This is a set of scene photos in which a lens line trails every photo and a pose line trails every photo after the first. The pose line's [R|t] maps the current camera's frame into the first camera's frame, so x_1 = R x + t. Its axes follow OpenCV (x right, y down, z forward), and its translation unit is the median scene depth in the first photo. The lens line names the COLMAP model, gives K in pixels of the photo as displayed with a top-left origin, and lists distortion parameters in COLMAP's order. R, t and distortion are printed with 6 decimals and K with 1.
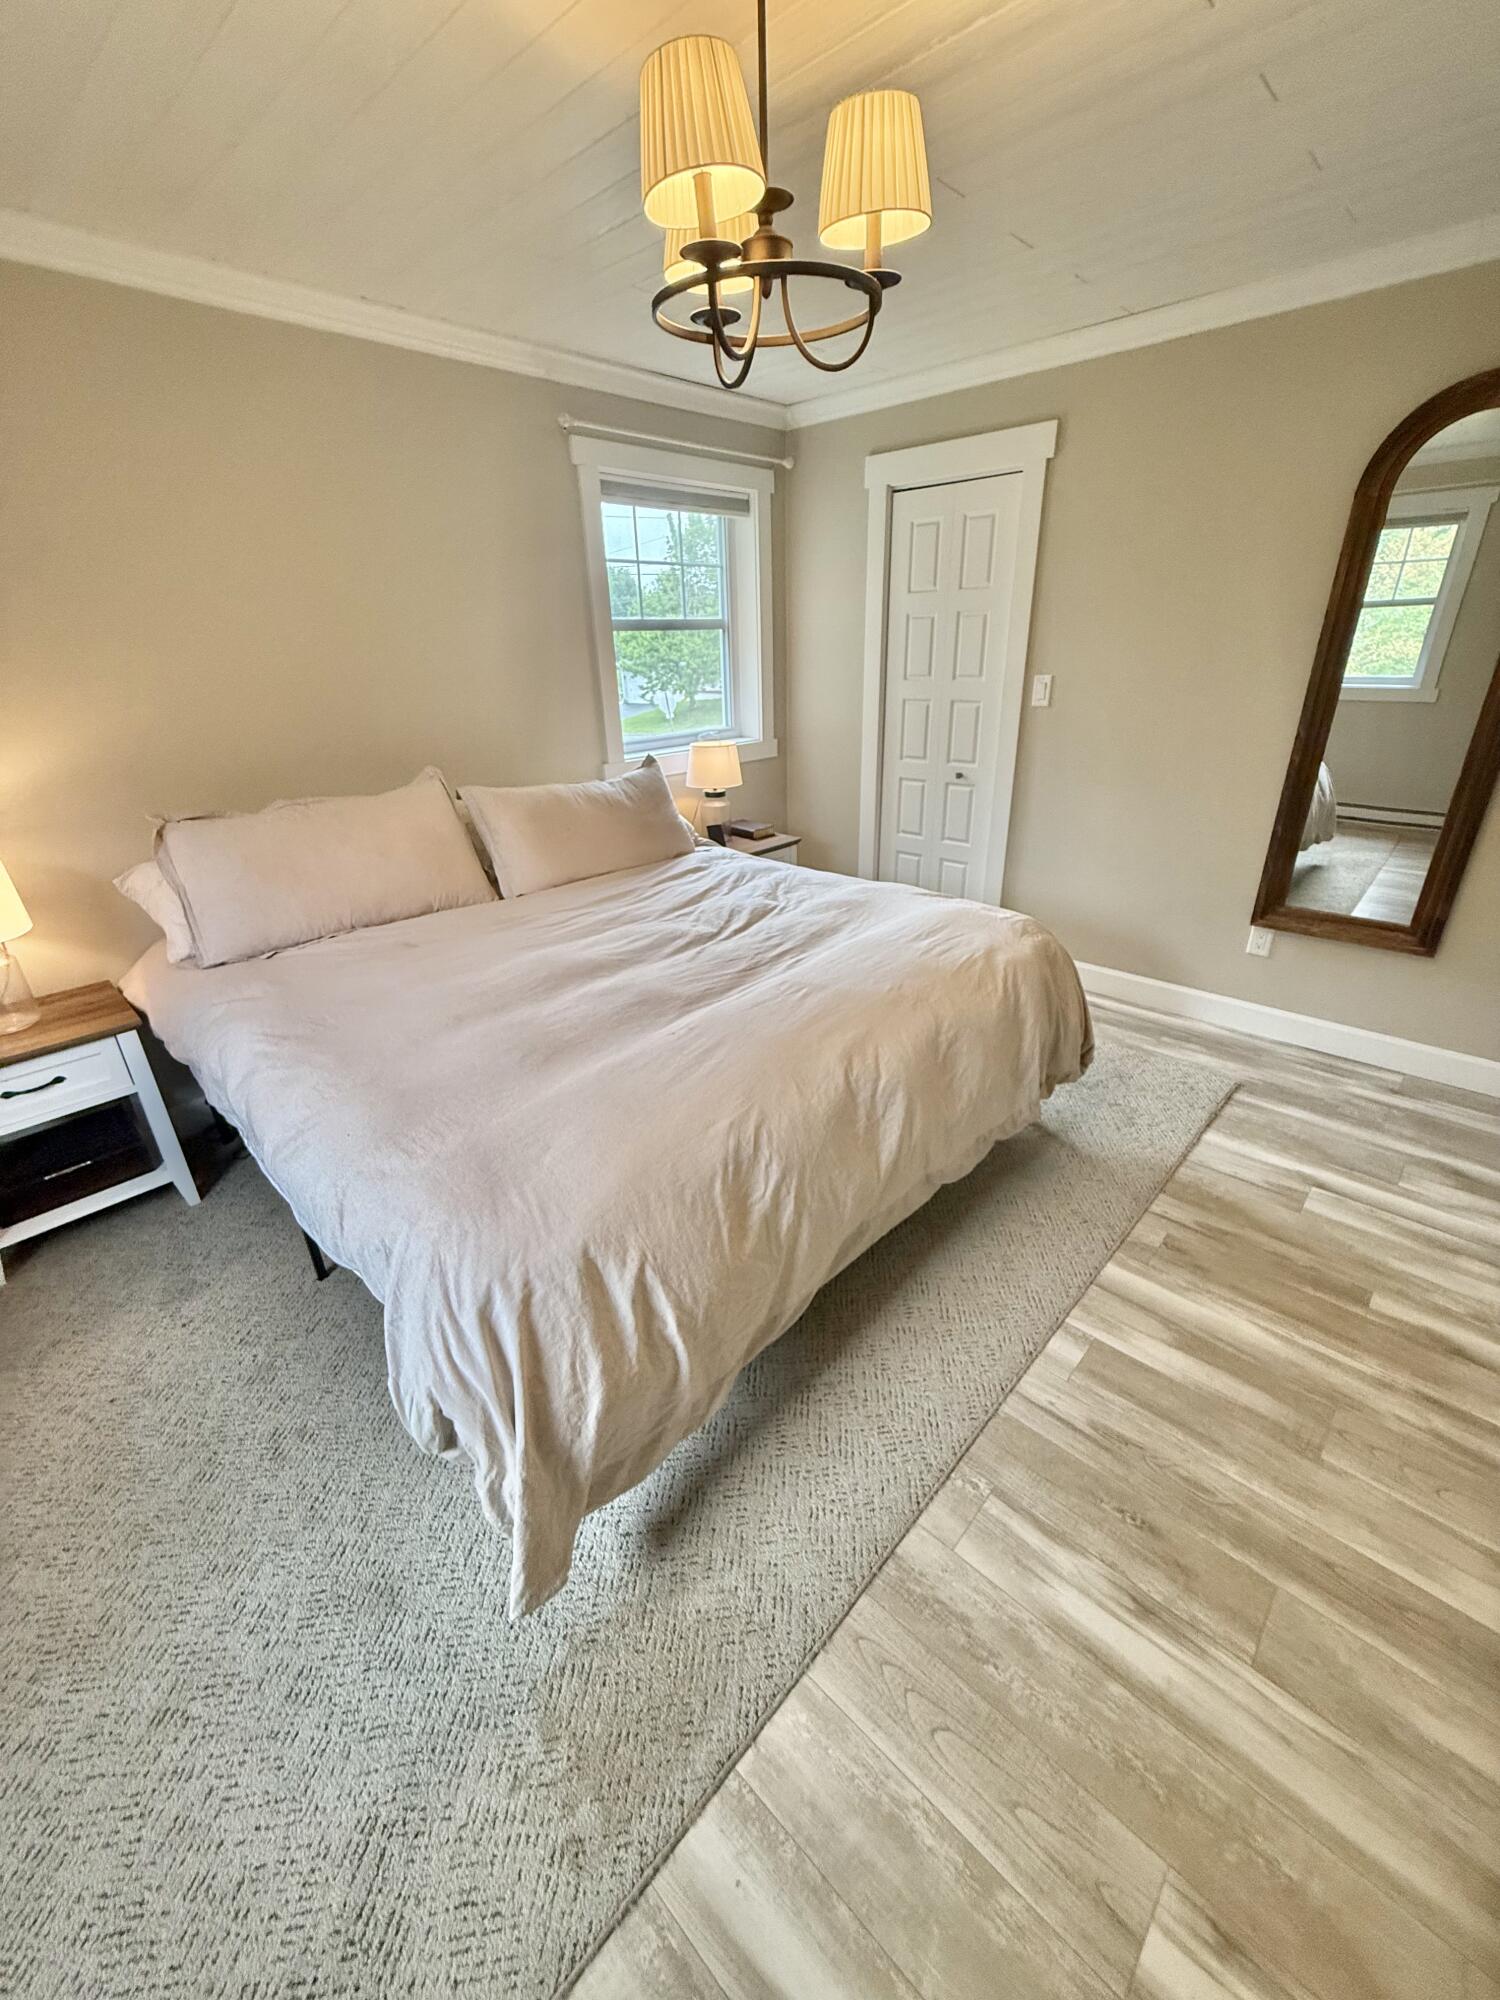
lens RADIAL K [[795.9, 0, 751.4], [0, 795.9, 998.5], [0, 0, 1]] dist [-0.003397, 0.000387]
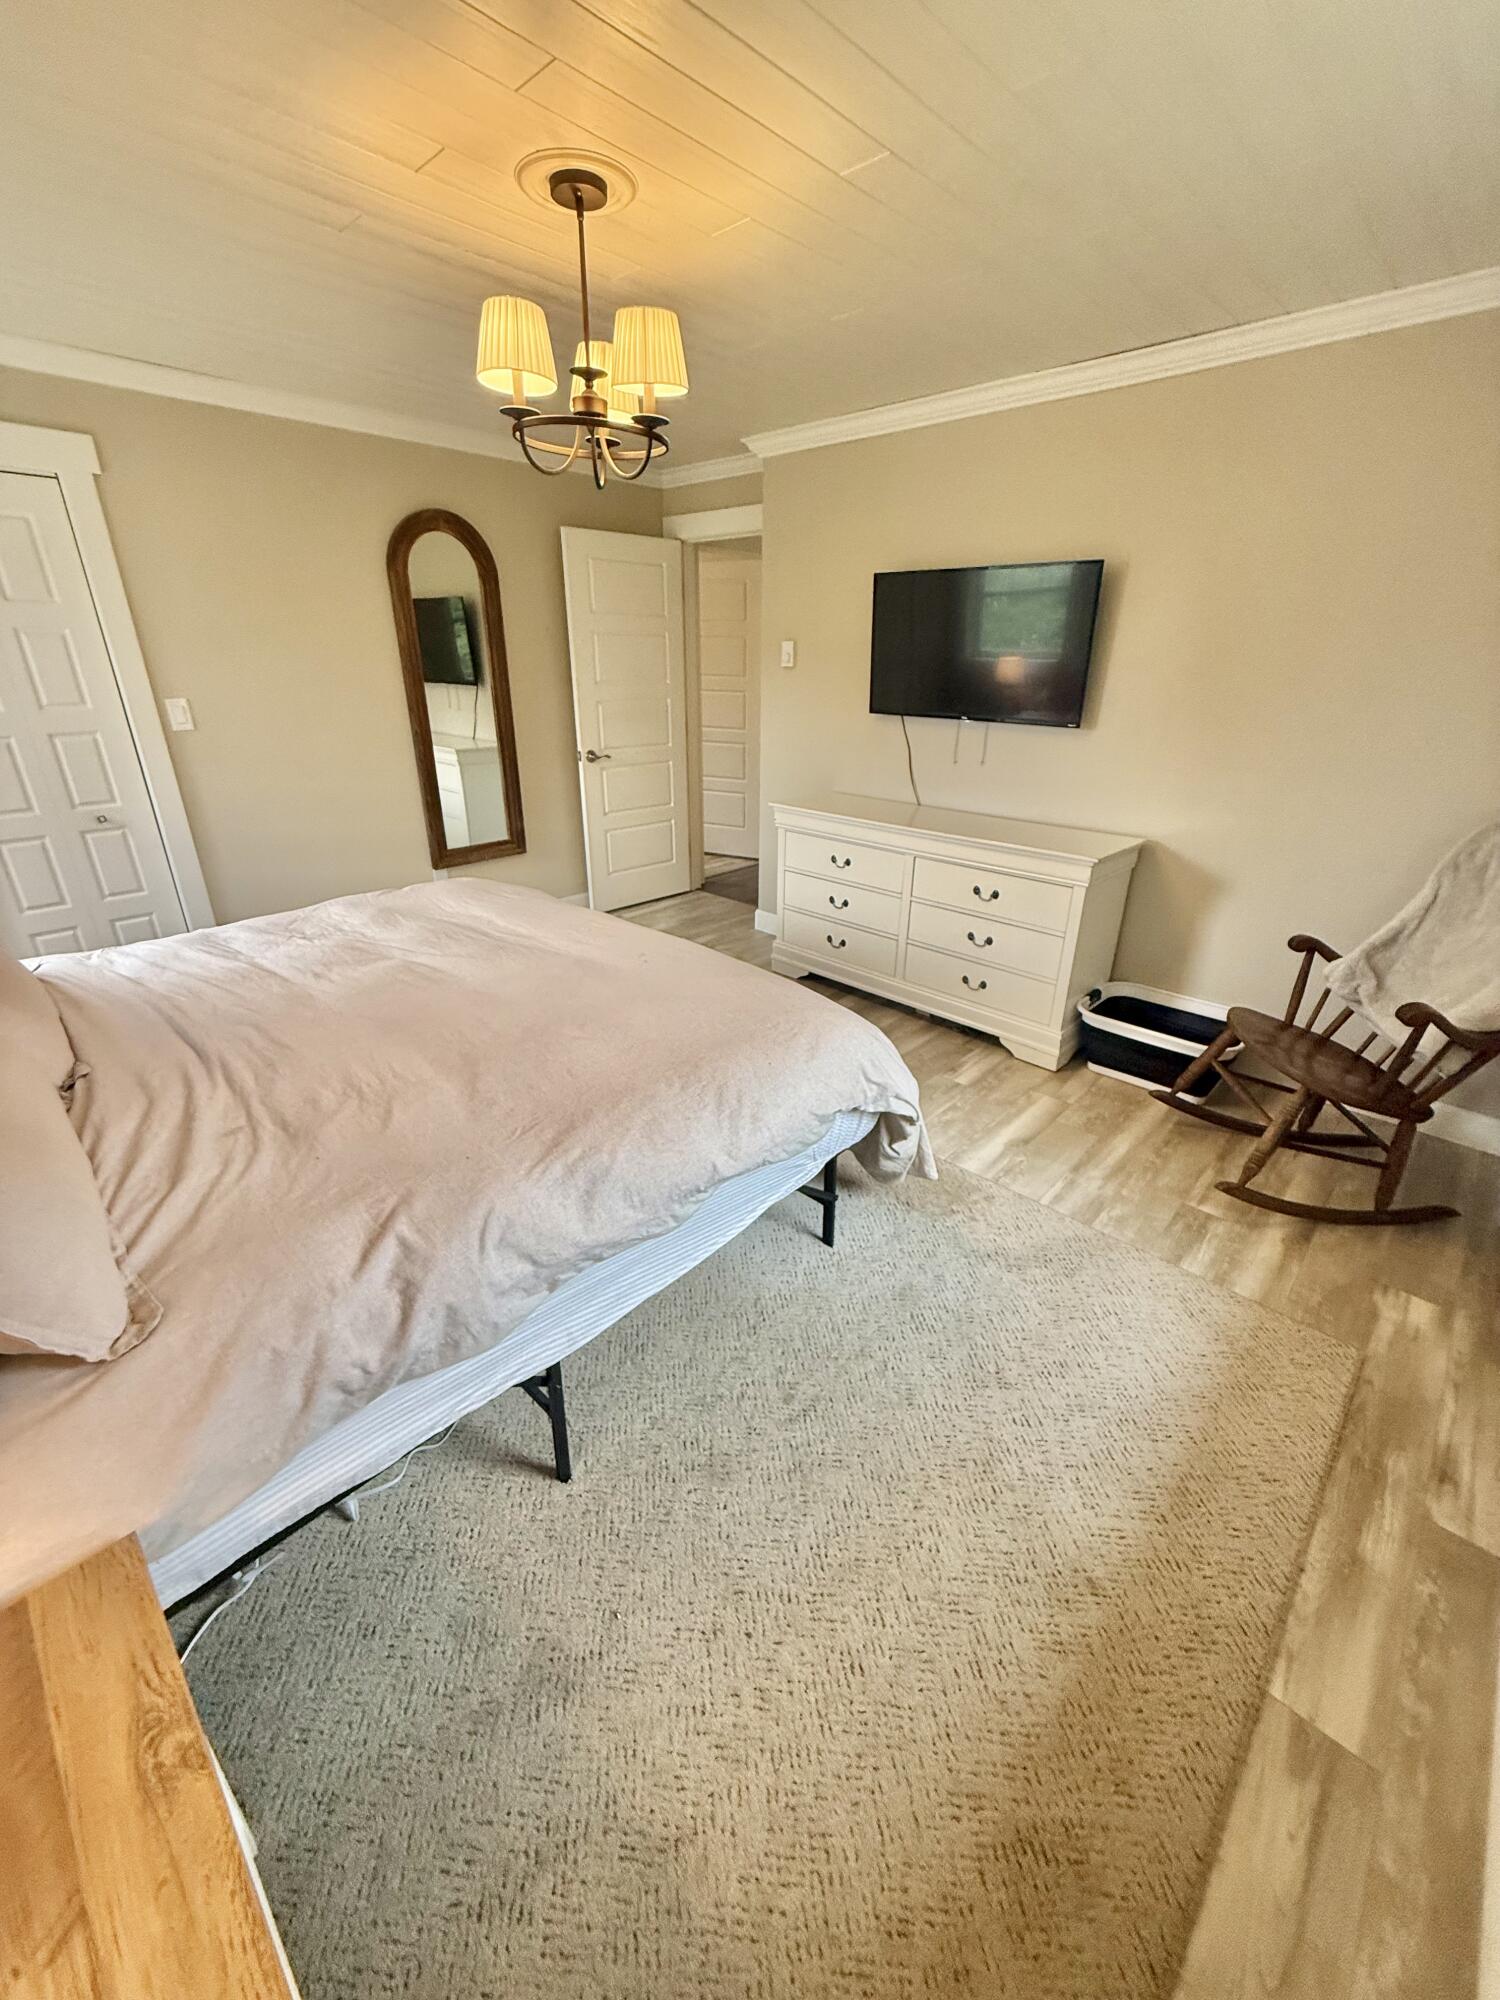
lens RADIAL K [[795.9, 0, 751.4], [0, 795.9, 998.5], [0, 0, 1]] dist [-0.003397, 0.000387]
pose [[-0.001658, -0.374952, 0.927043, -1.073285], [0.405807, 0.847027, 0.343315, -0.226434], [-0.913957, 0.376770, 0.150754, 0.546580]]
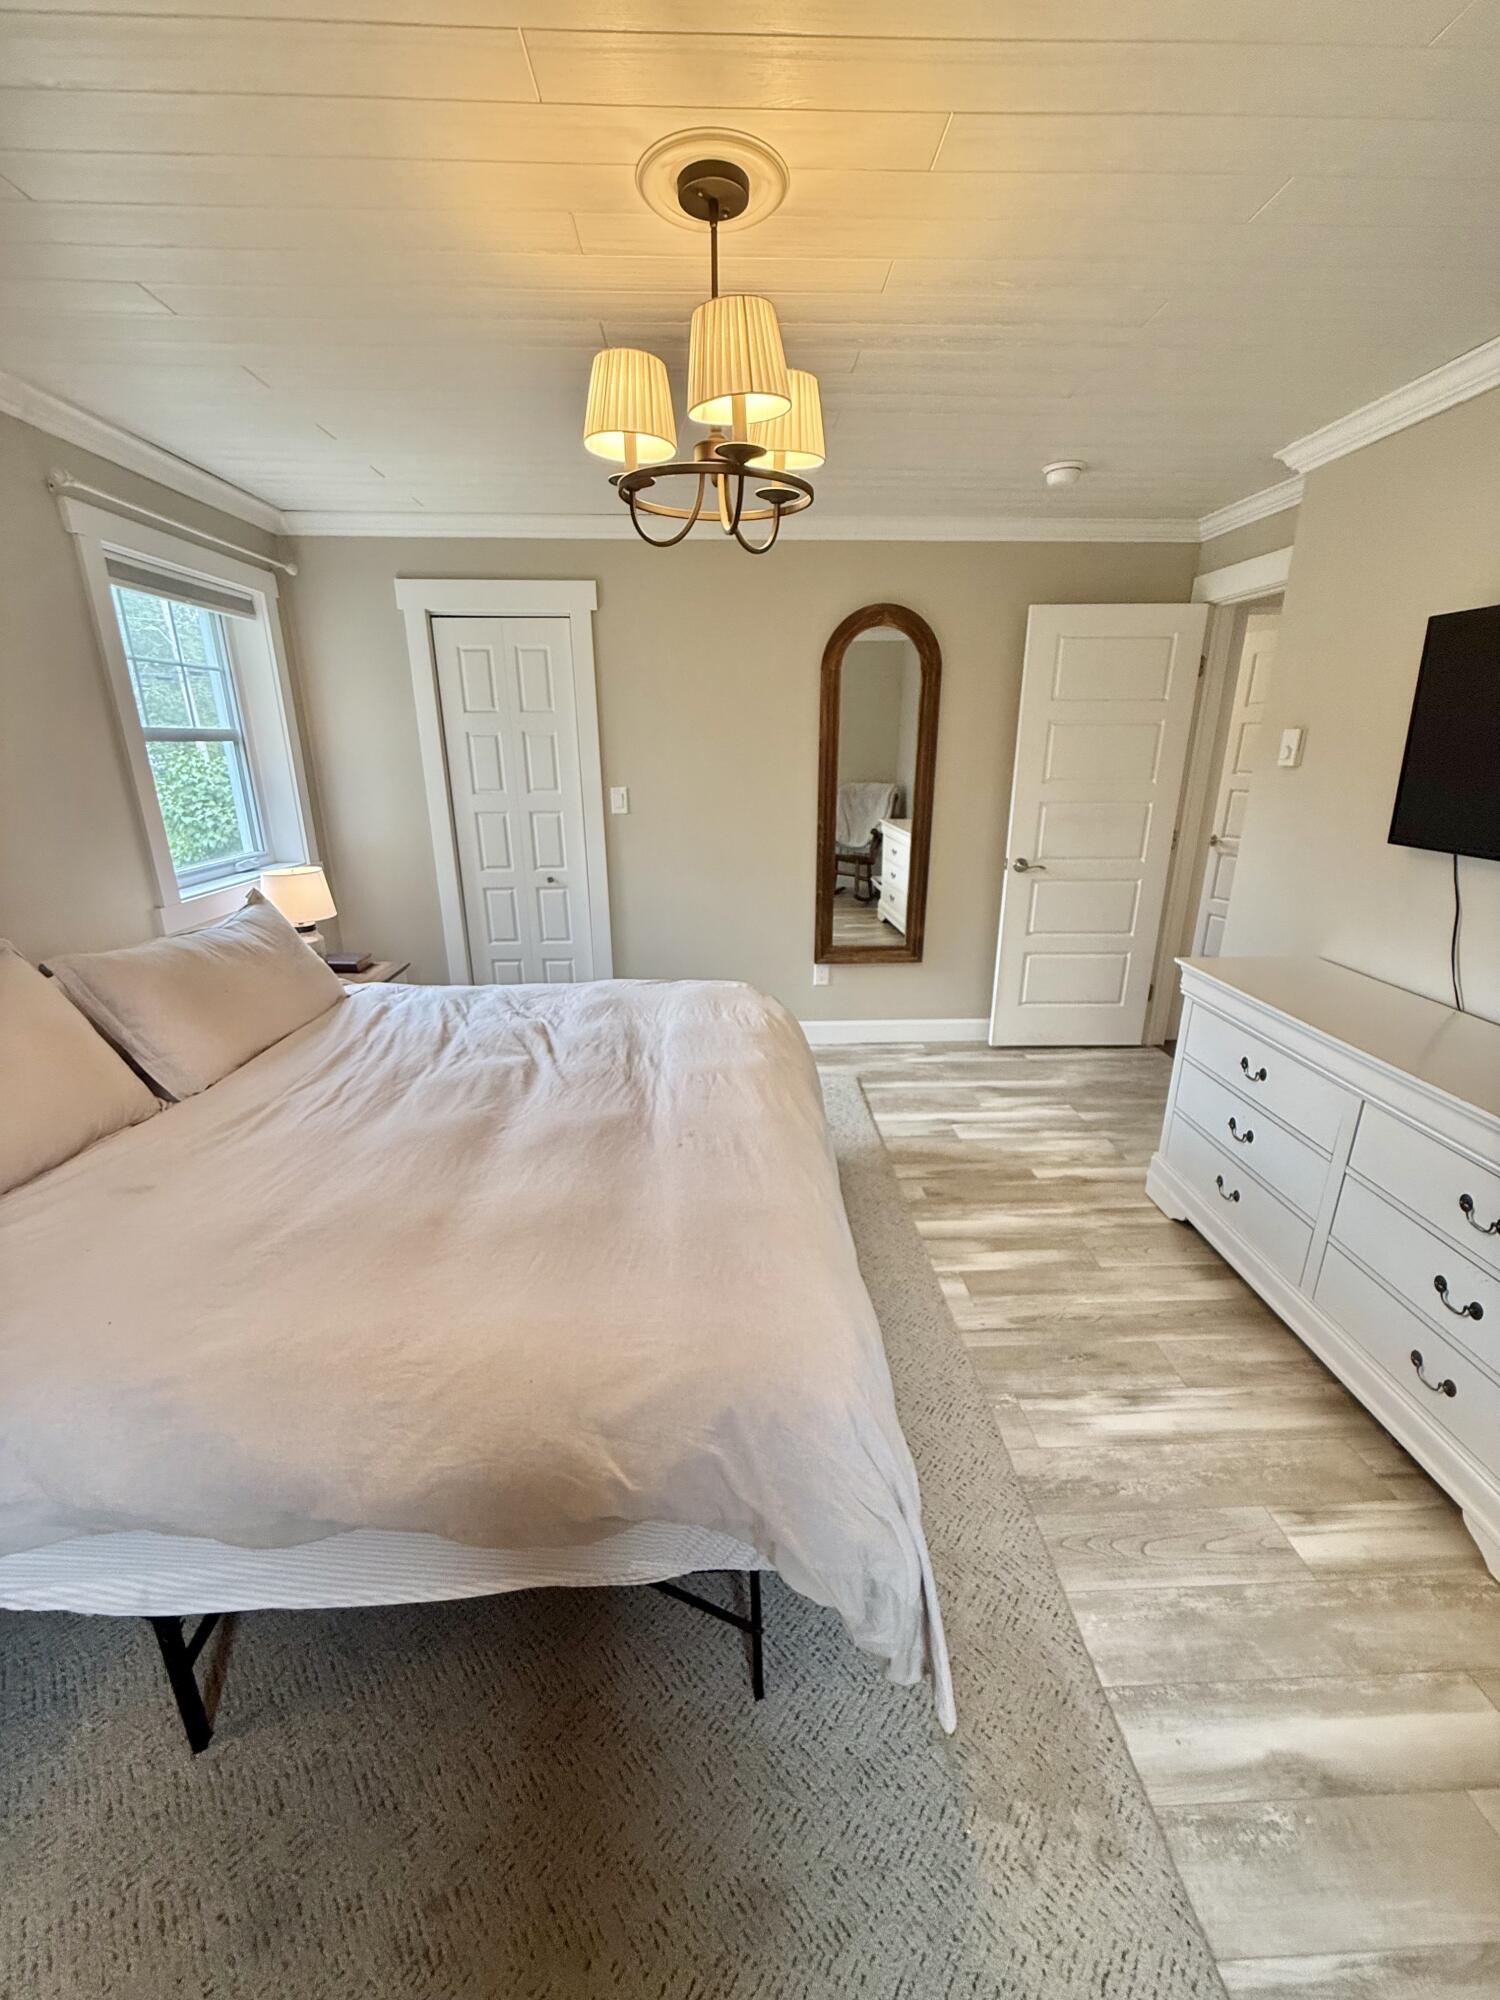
lens RADIAL K [[795.9, 0, 751.4], [0, 795.9, 998.5], [0, 0, 1]] dist [-0.003397, 0.000387]
pose [[0.700711, -0.196744, 0.685781, -0.547570], [0.280495, 0.959790, -0.011248, -0.075844], [-0.655992, 0.200240, 0.727721, 0.158509]]
